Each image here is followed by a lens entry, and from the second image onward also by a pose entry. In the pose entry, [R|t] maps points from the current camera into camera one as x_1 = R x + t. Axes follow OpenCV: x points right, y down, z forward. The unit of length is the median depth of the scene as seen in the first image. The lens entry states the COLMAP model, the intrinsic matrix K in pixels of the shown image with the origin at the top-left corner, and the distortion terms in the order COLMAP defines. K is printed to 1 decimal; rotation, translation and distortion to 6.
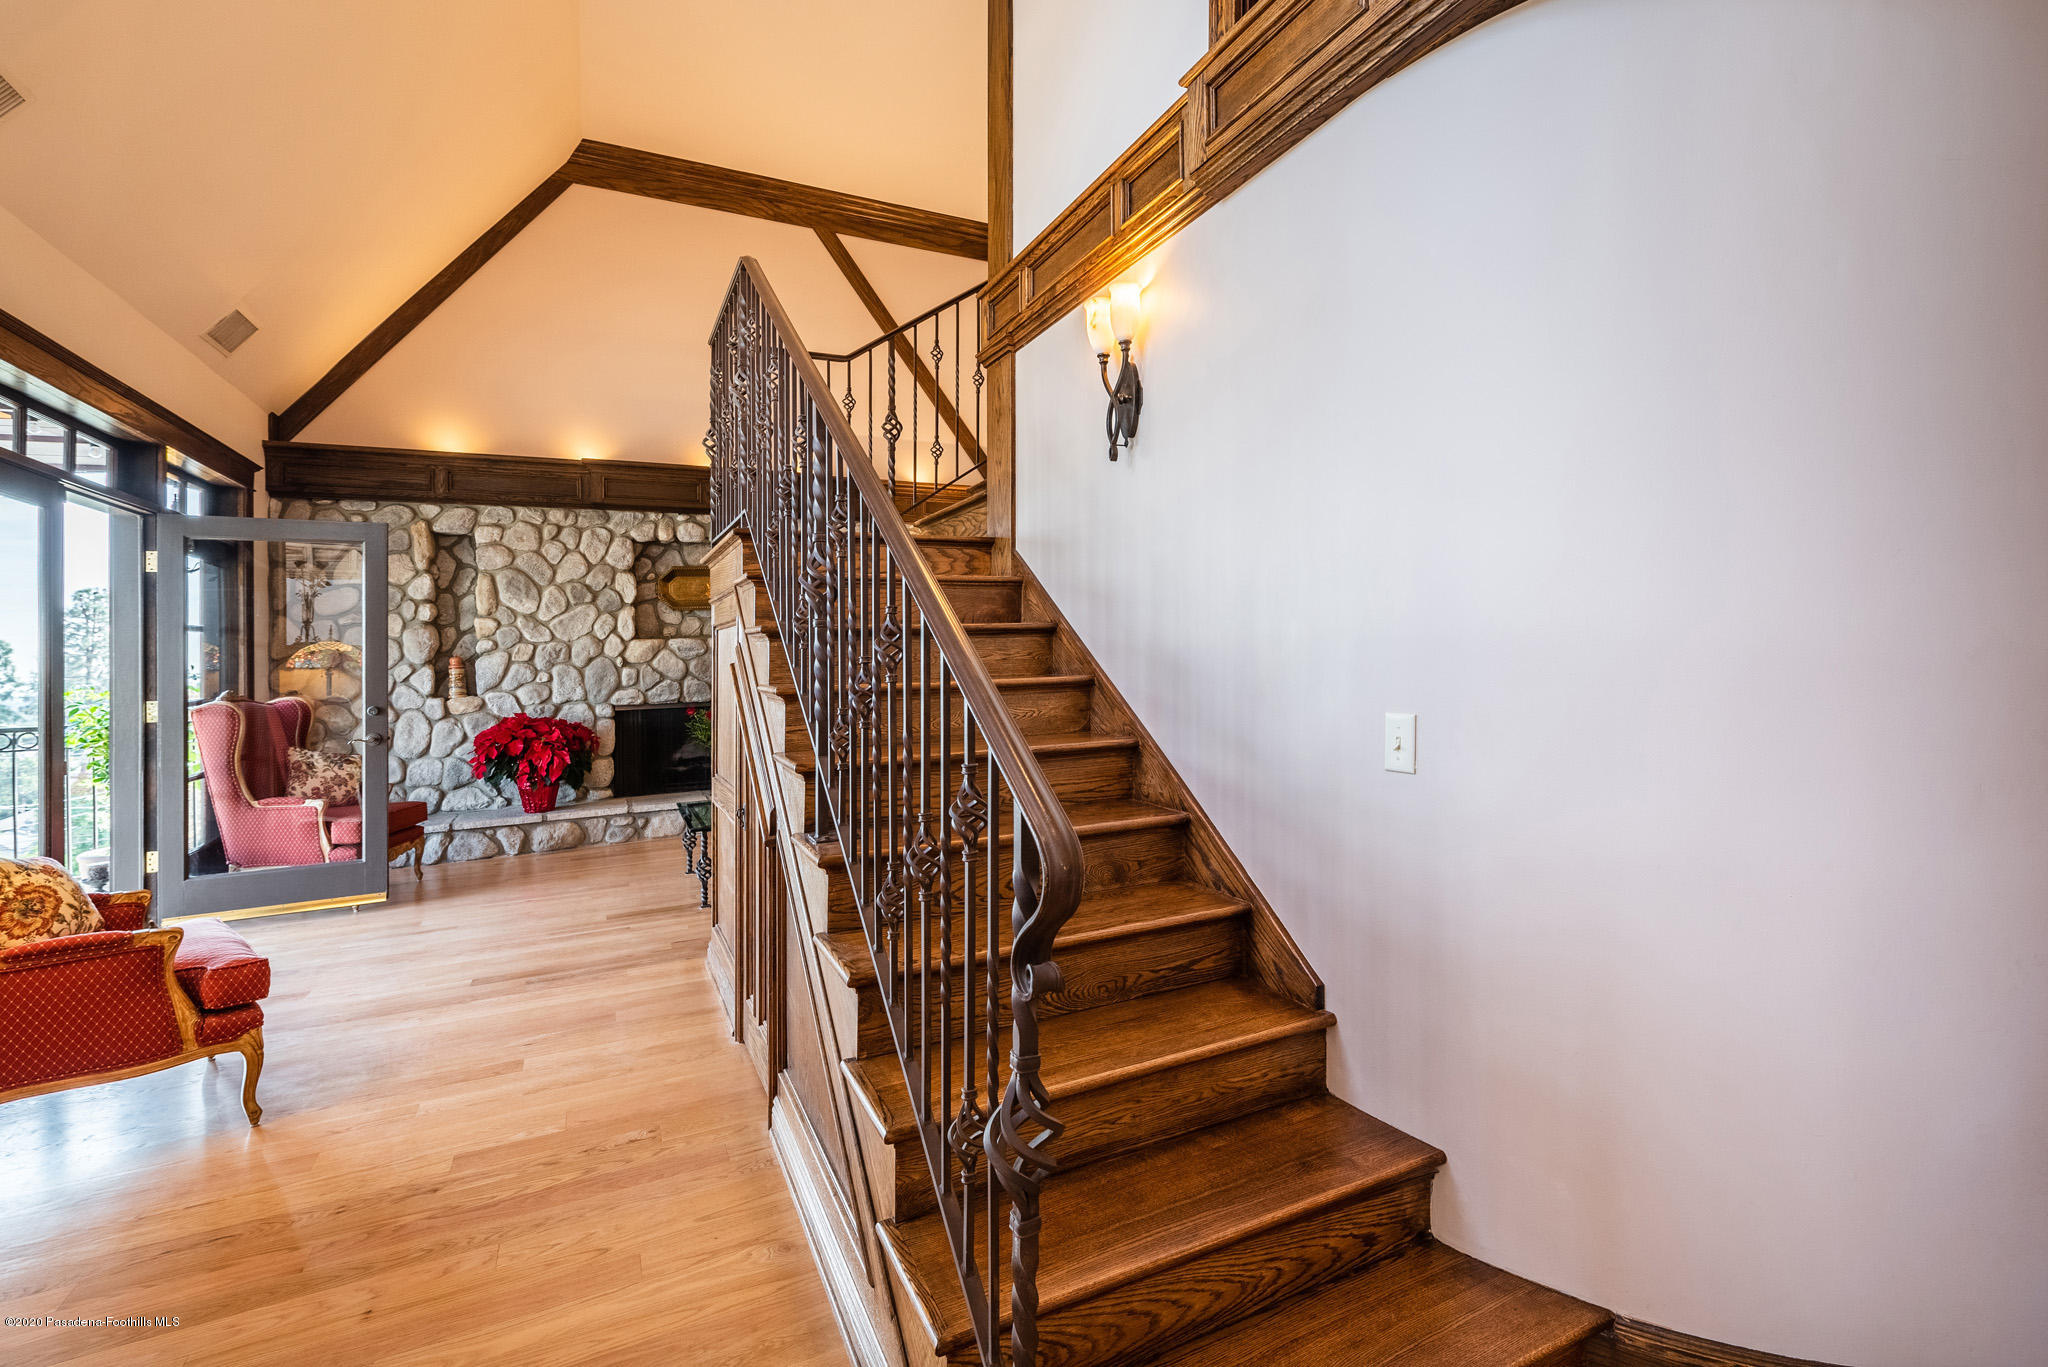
lens RADIAL K [[953.7, 0, 1111.9], [0, 953.7, 660.5], [0, 0, 1]] dist [-0.001206, 0.000560]
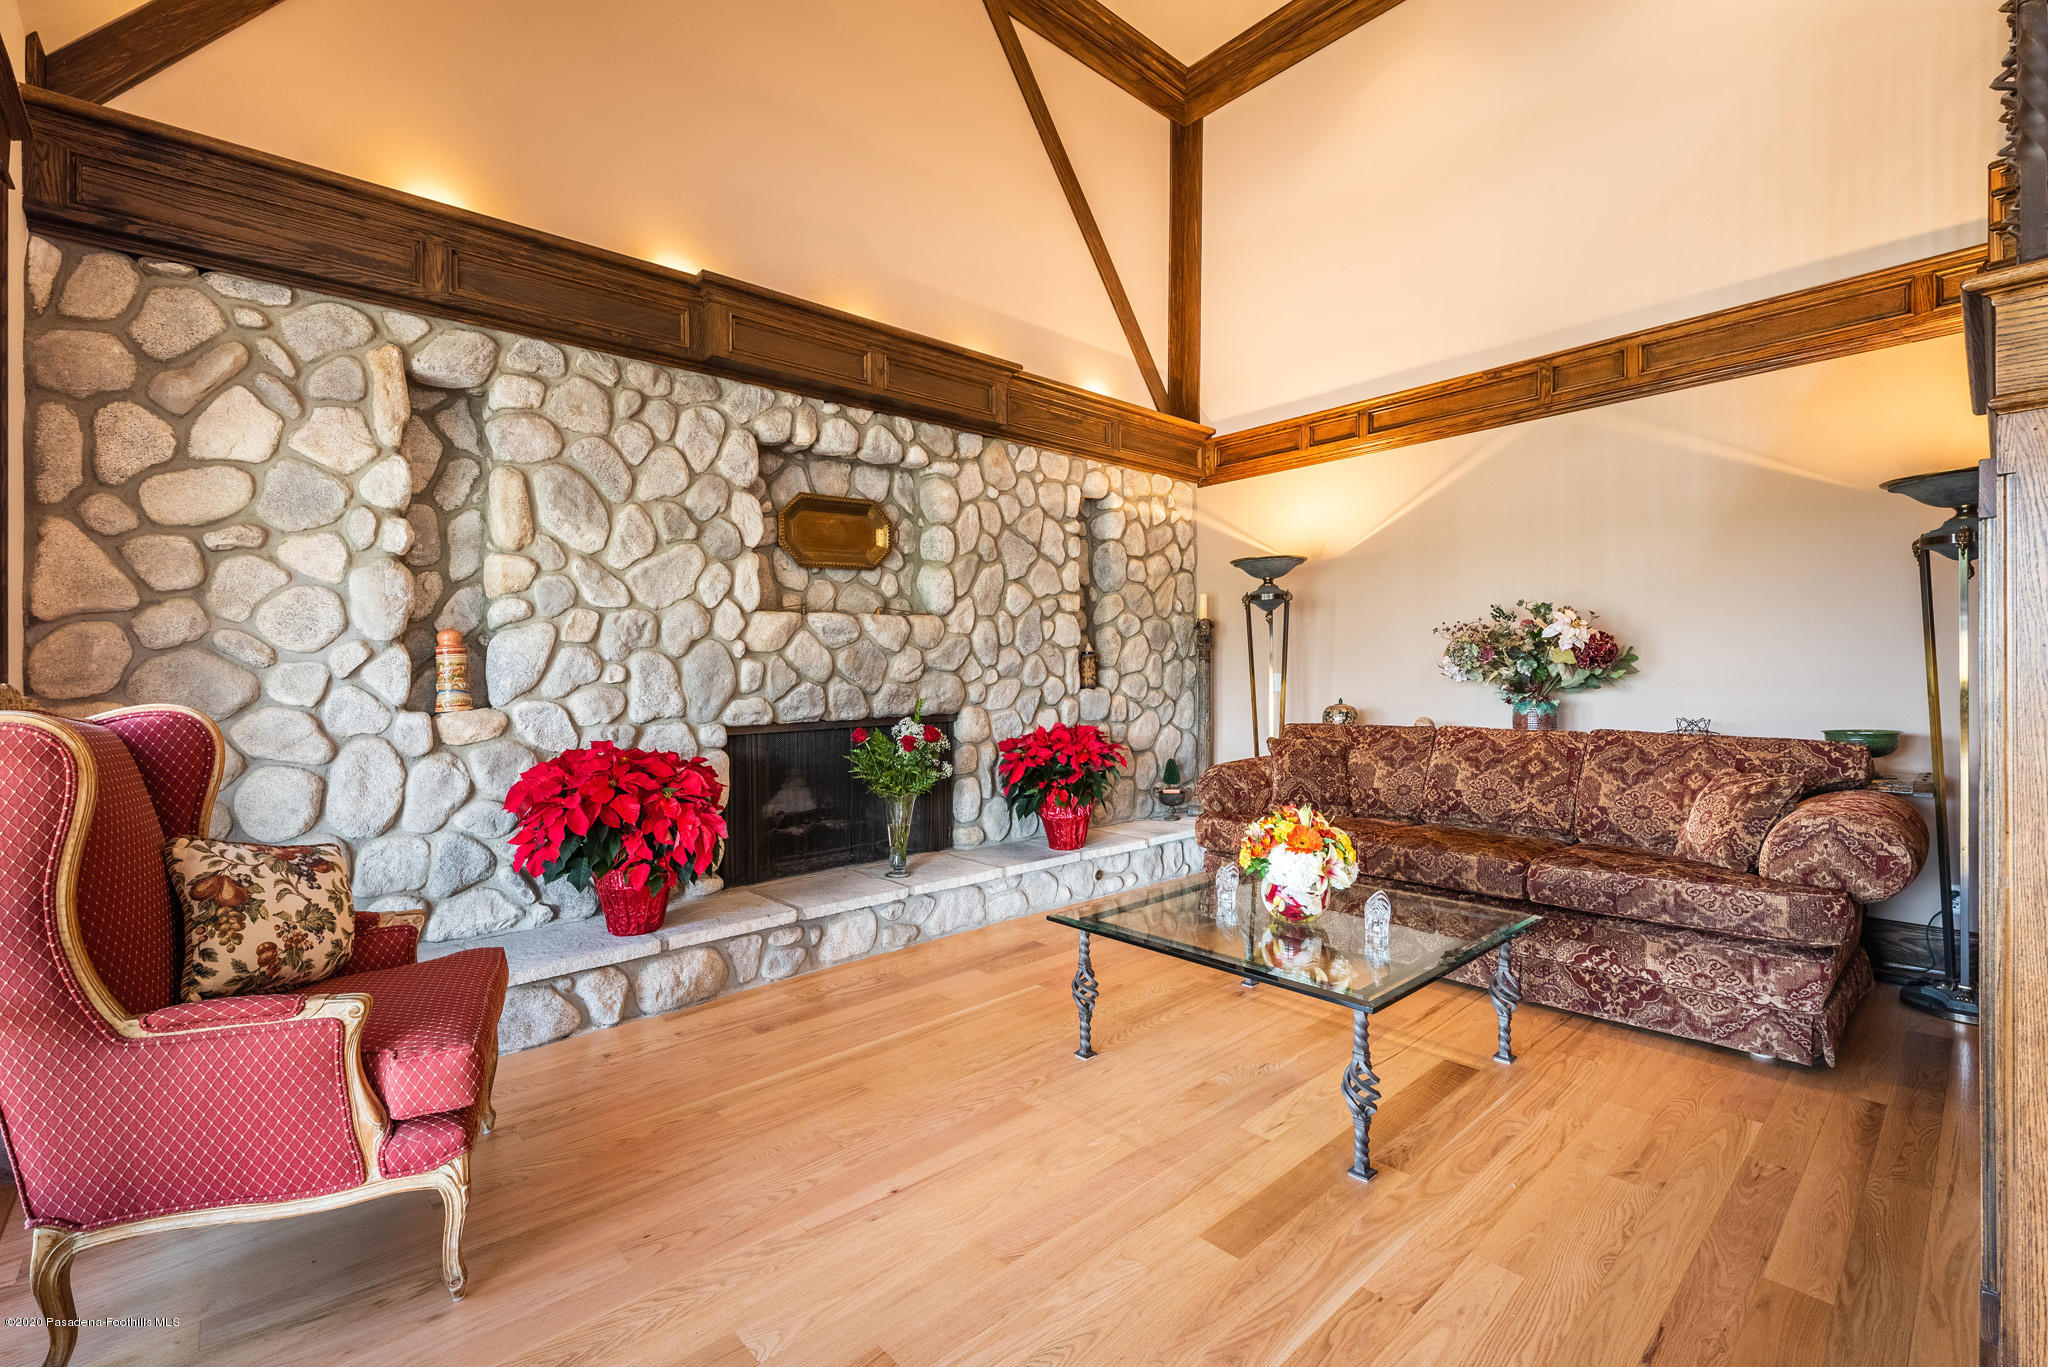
lens RADIAL K [[889.6, 0, 1020.9], [0, 889.6, 684.9], [0, 0, 1]] dist [-0.000809, 0.000072]
pose [[0.970724, 0.007347, 0.240084, -0.505336], [-0.007135, 0.999973, -0.001751, 0.023587], [-0.240090, -0.000014, 0.970751, 0.471328]]
